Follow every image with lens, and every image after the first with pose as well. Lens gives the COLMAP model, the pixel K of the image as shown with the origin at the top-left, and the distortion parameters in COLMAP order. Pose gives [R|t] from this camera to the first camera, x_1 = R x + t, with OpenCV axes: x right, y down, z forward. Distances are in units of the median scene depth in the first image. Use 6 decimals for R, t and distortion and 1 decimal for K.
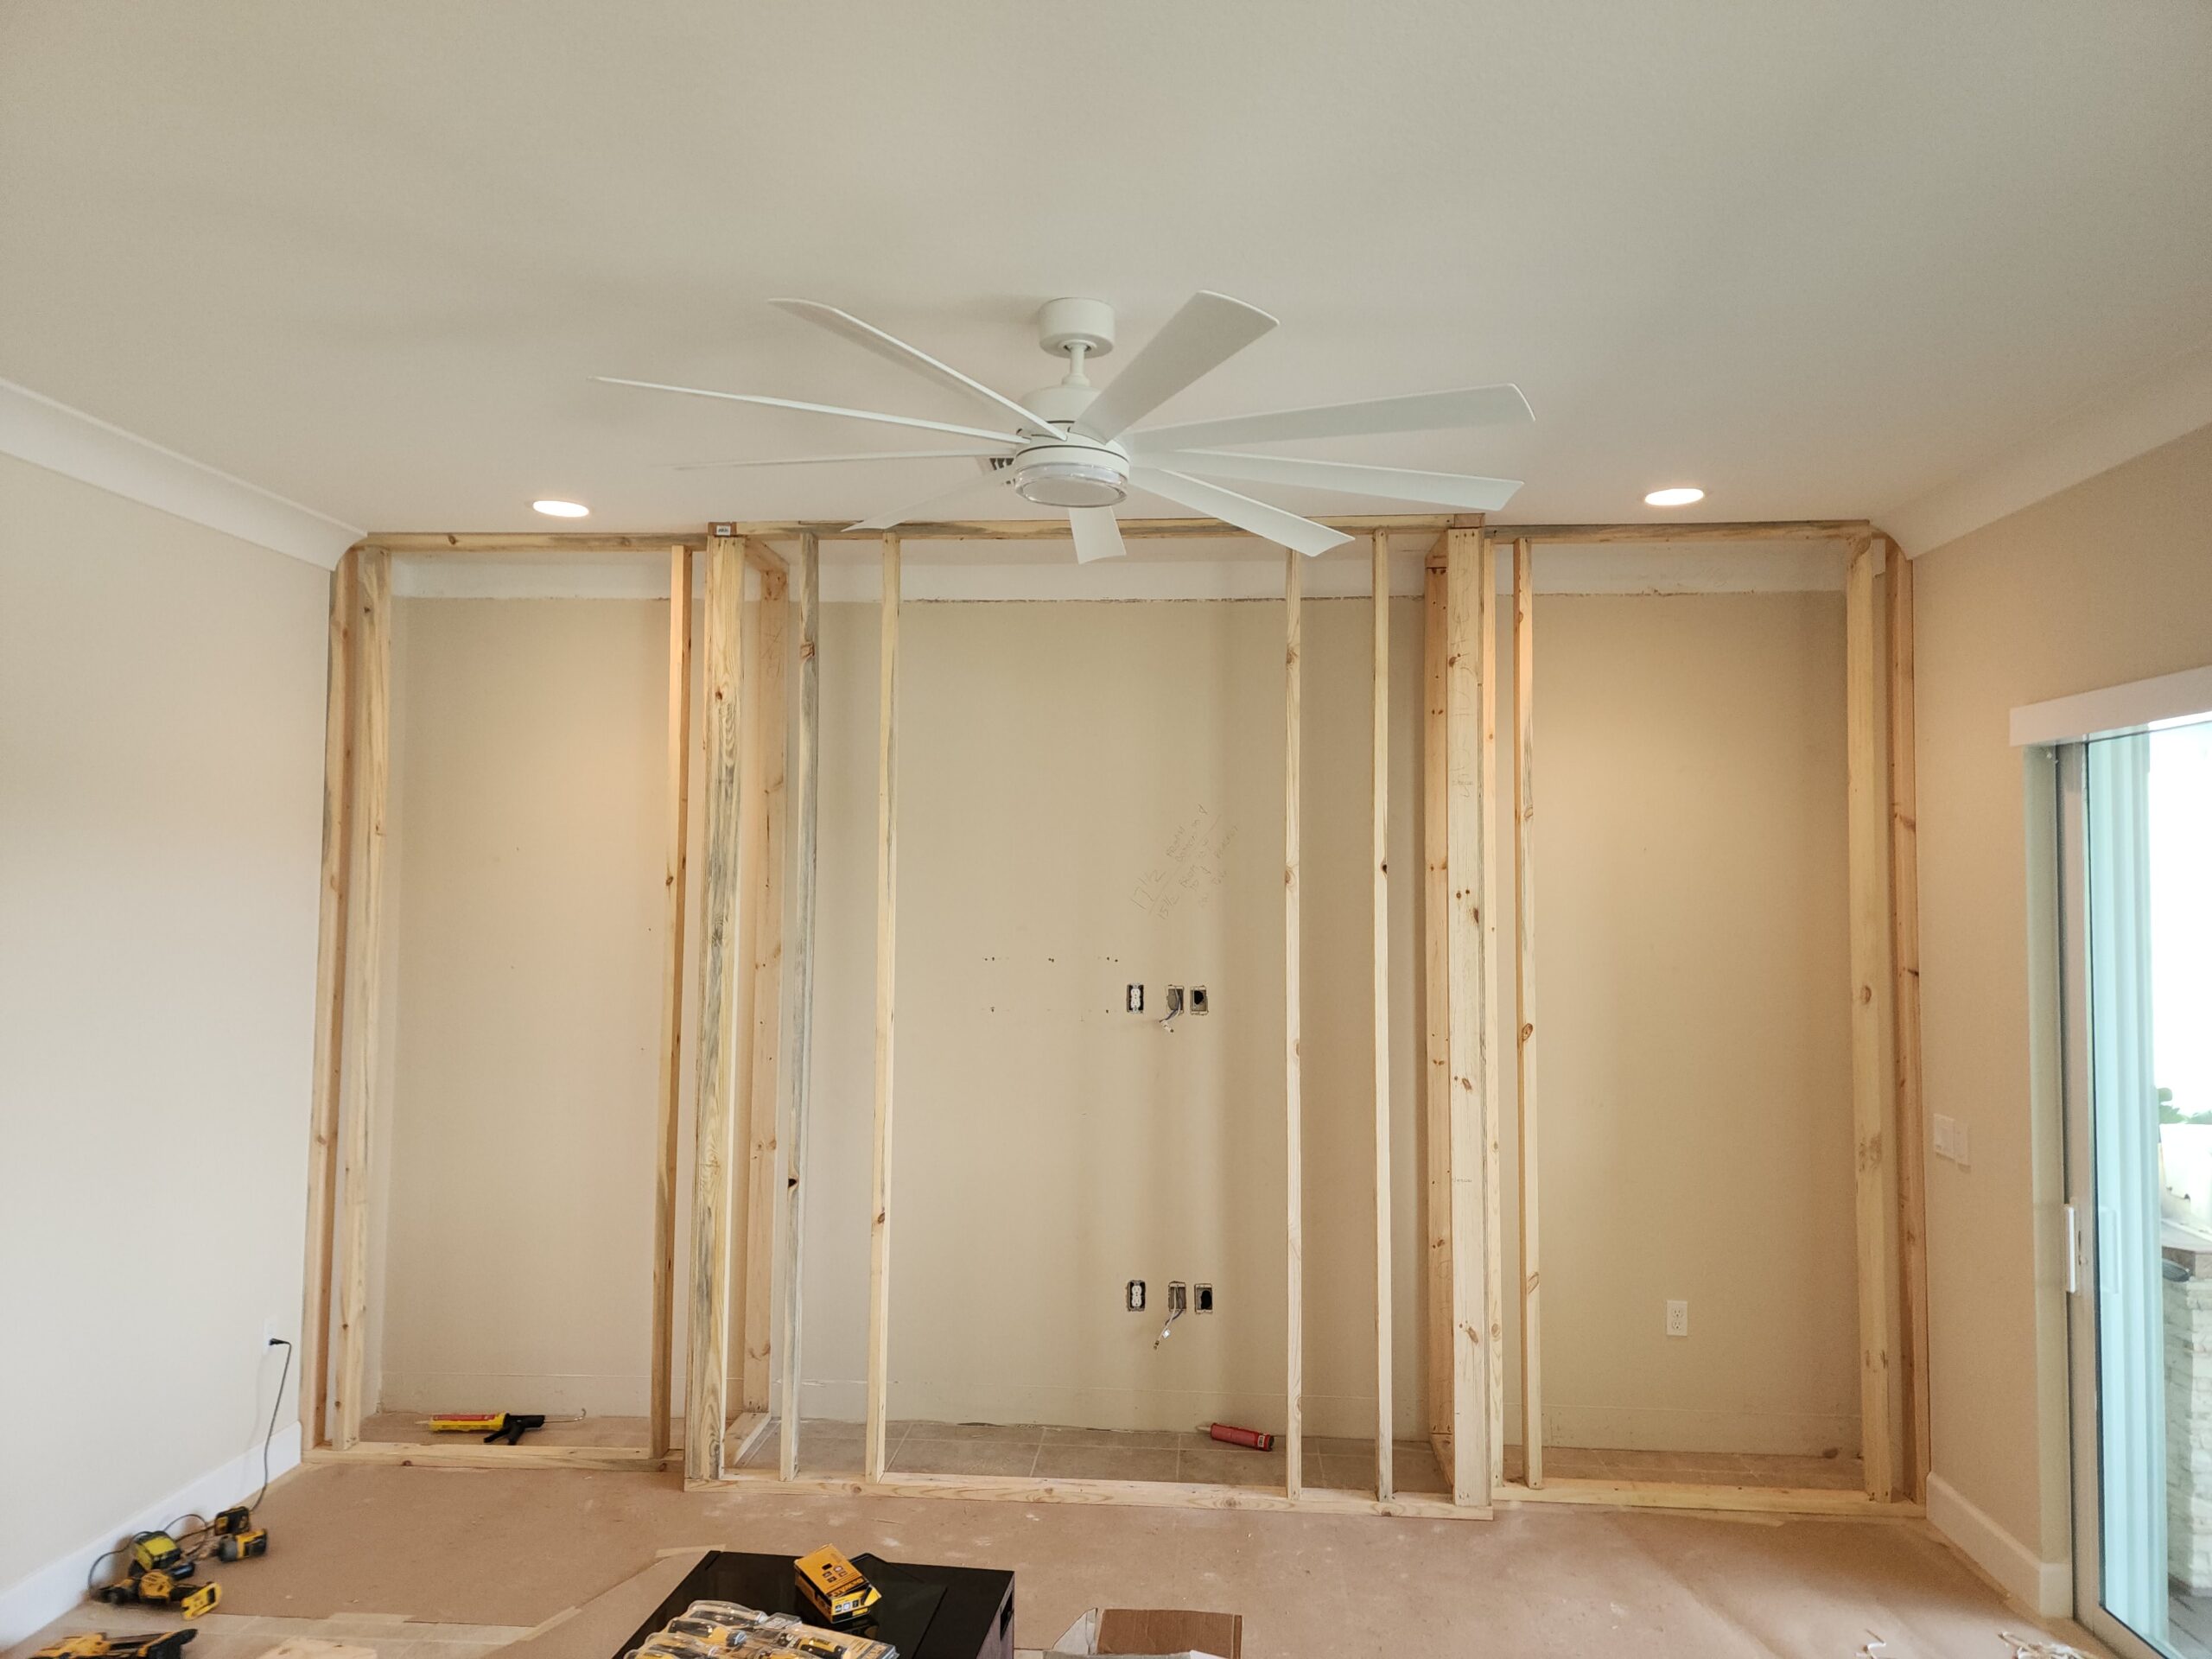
lens RADIAL K [[1487.2, 0, 1119.3], [0, 1487.2, 816.5], [0, 0, 1]] dist [0.075511, -0.067160]
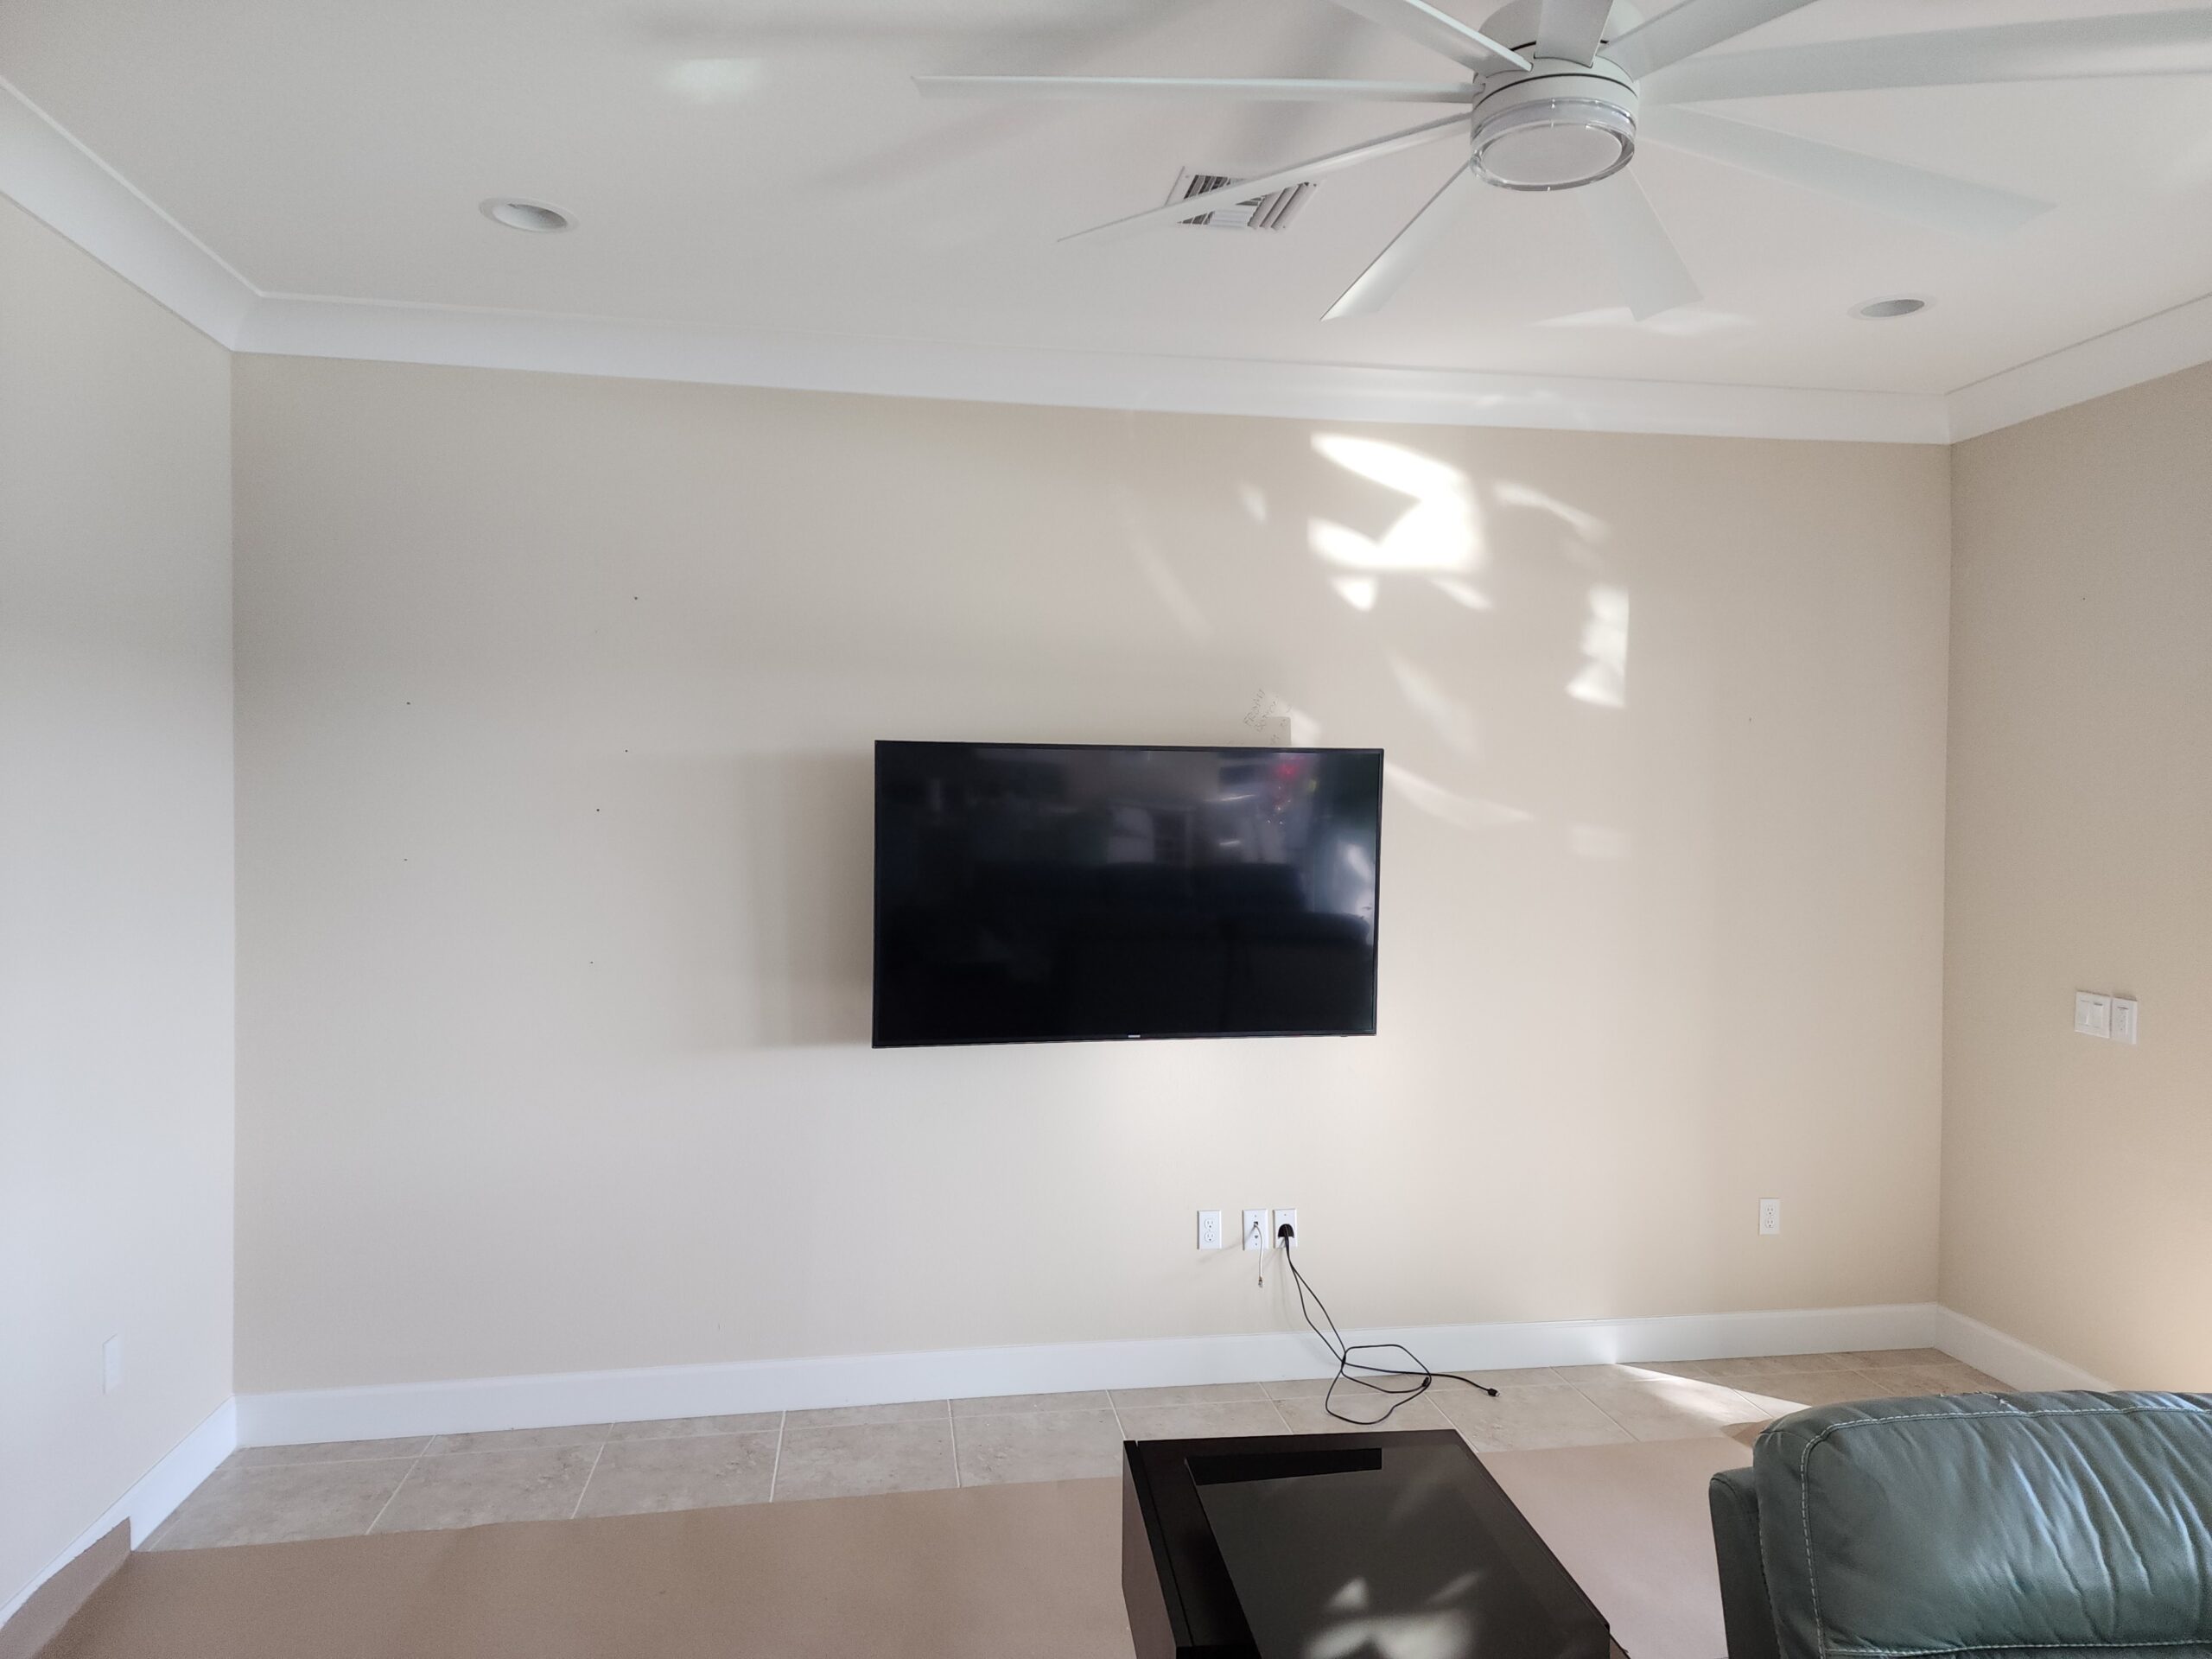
lens RADIAL K [[1484.1, 0, 1126.3], [0, 1484.1, 838.5], [0, 0, 1]] dist [0.089775, -0.083737]
pose [[0.972256, -0.004403, 0.233878, -0.250997], [-0.011166, 0.997810, 0.065203, 0.039958], [-0.233652, -0.066005, 0.970077, 0.198597]]
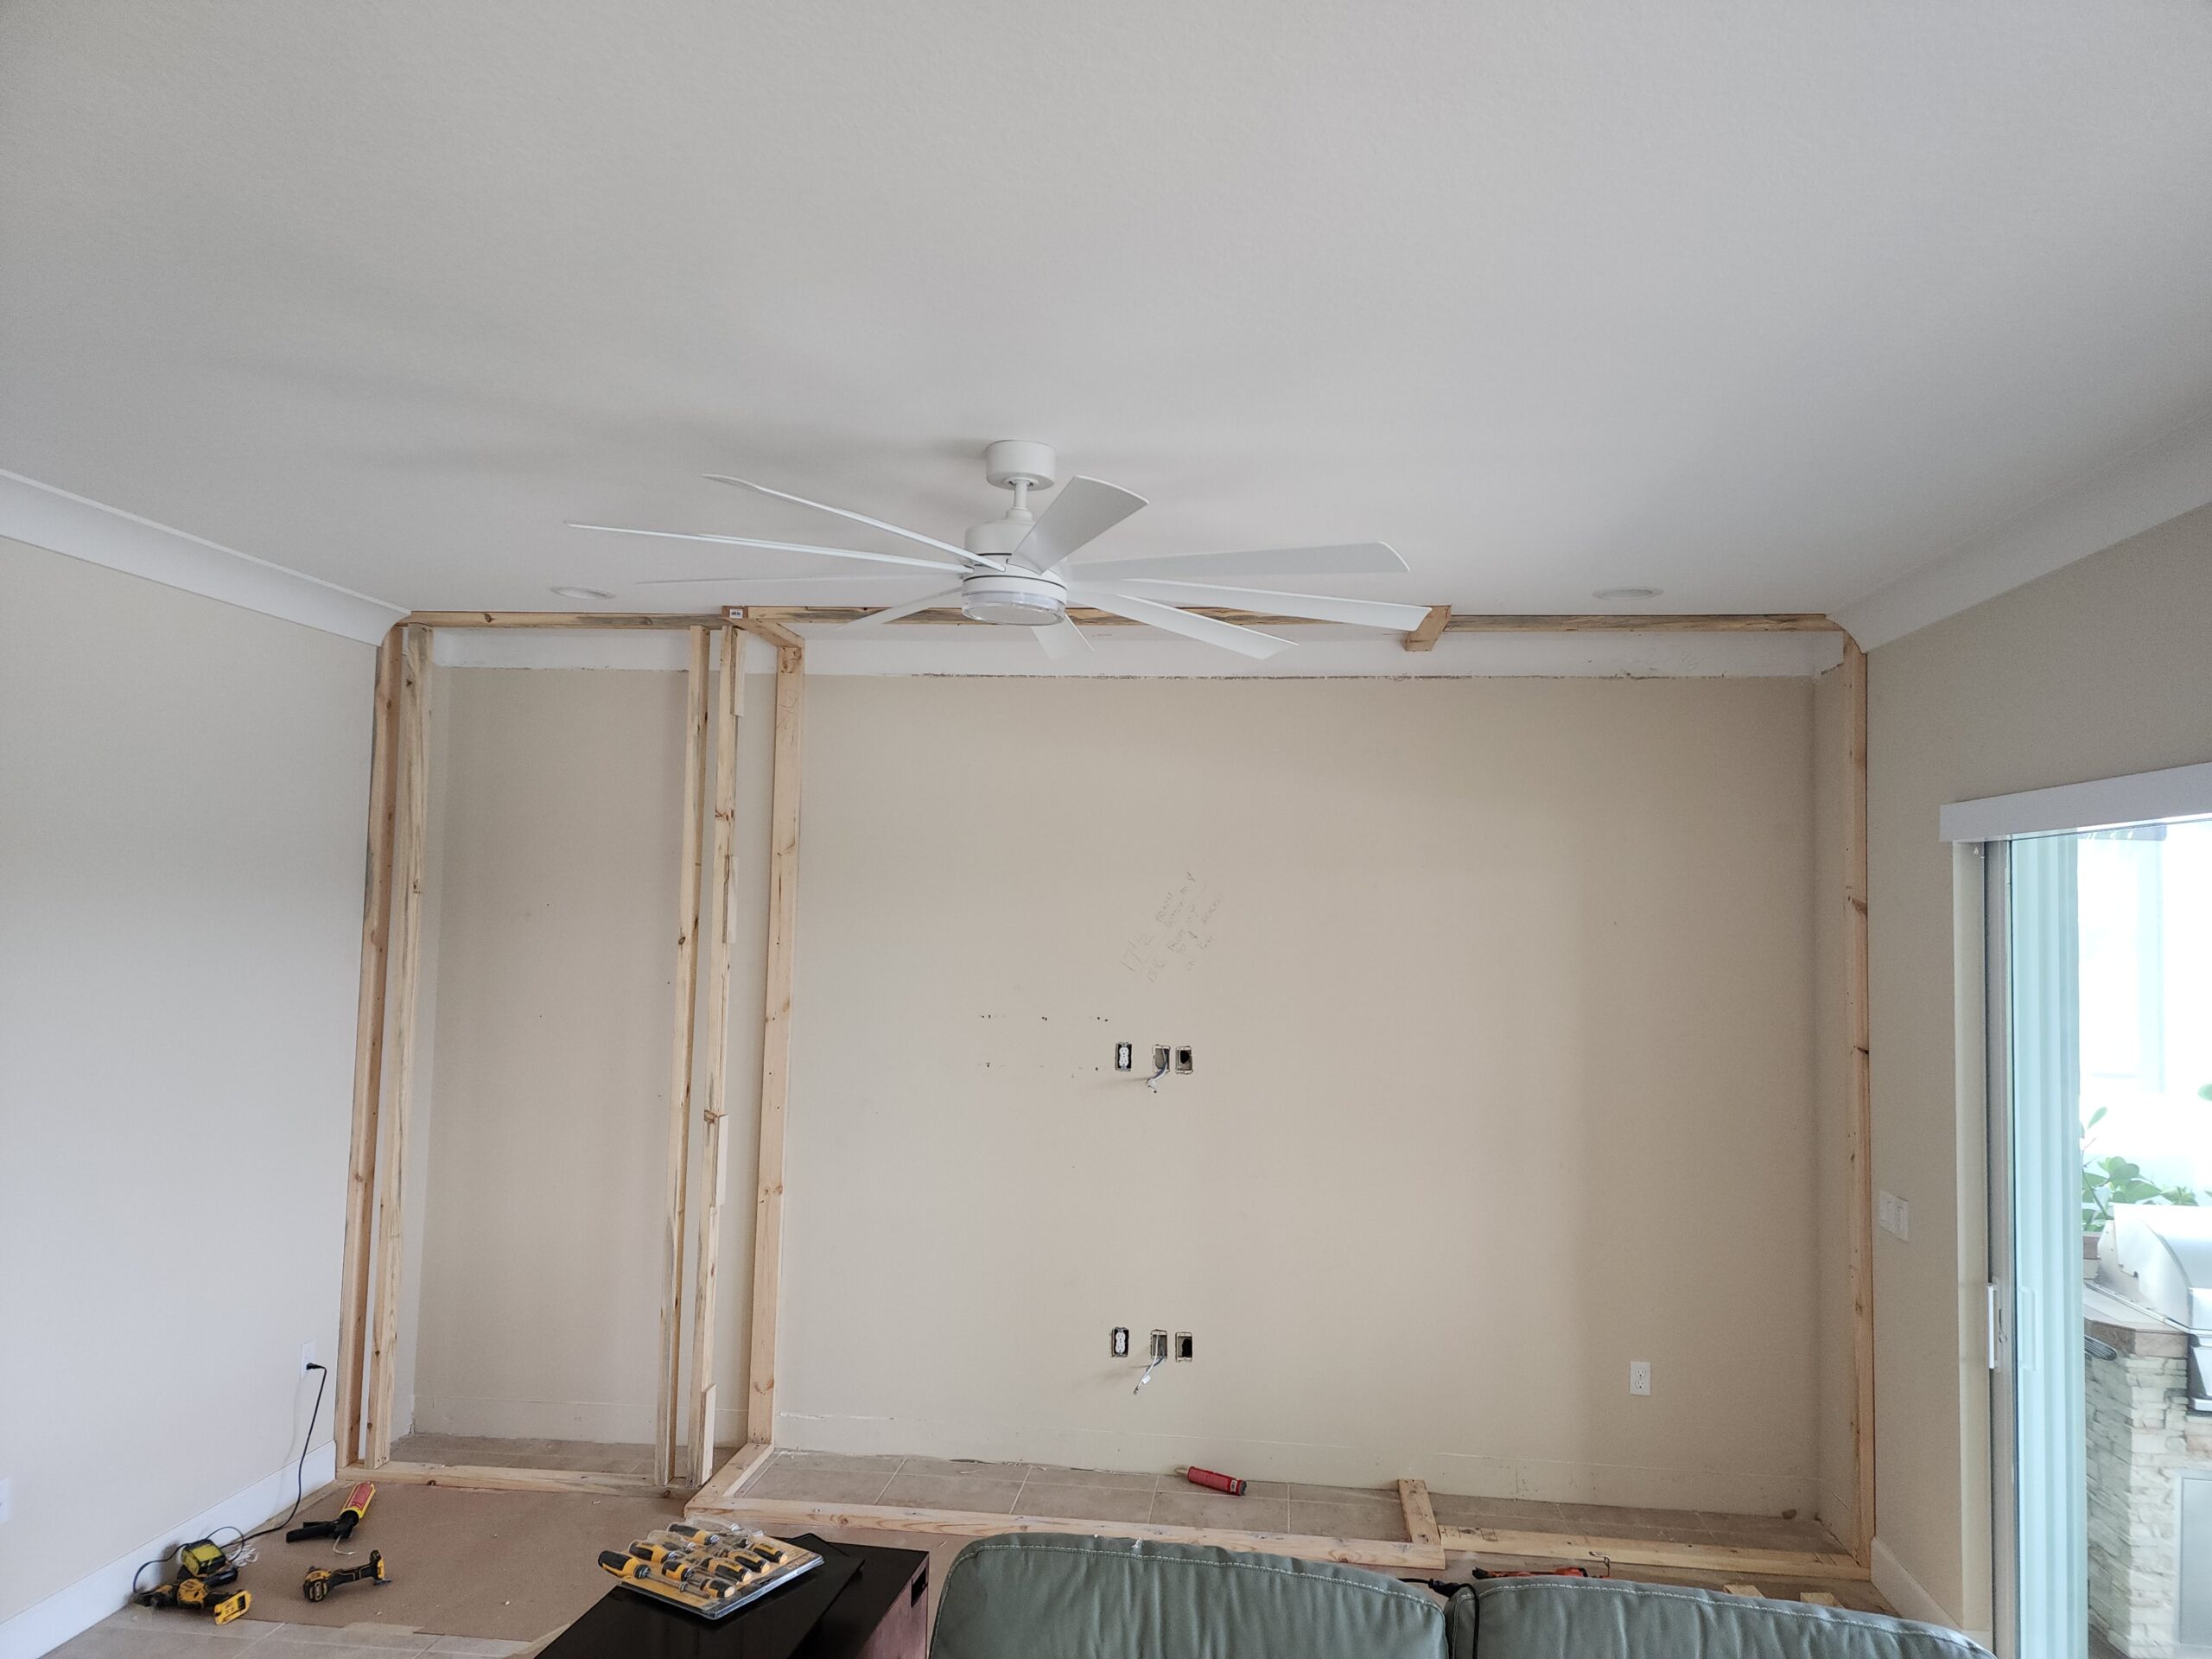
lens RADIAL K [[1491.2, 0, 1130.5], [0, 1491.2, 832.8], [0, 0, 1]] dist [0.081116, -0.073198]
pose [[0.999083, 0.012420, -0.040982, 0.060656], [-0.012643, 0.999907, -0.005189, -0.032176], [0.040914, 0.005702, 0.999146, -0.053888]]
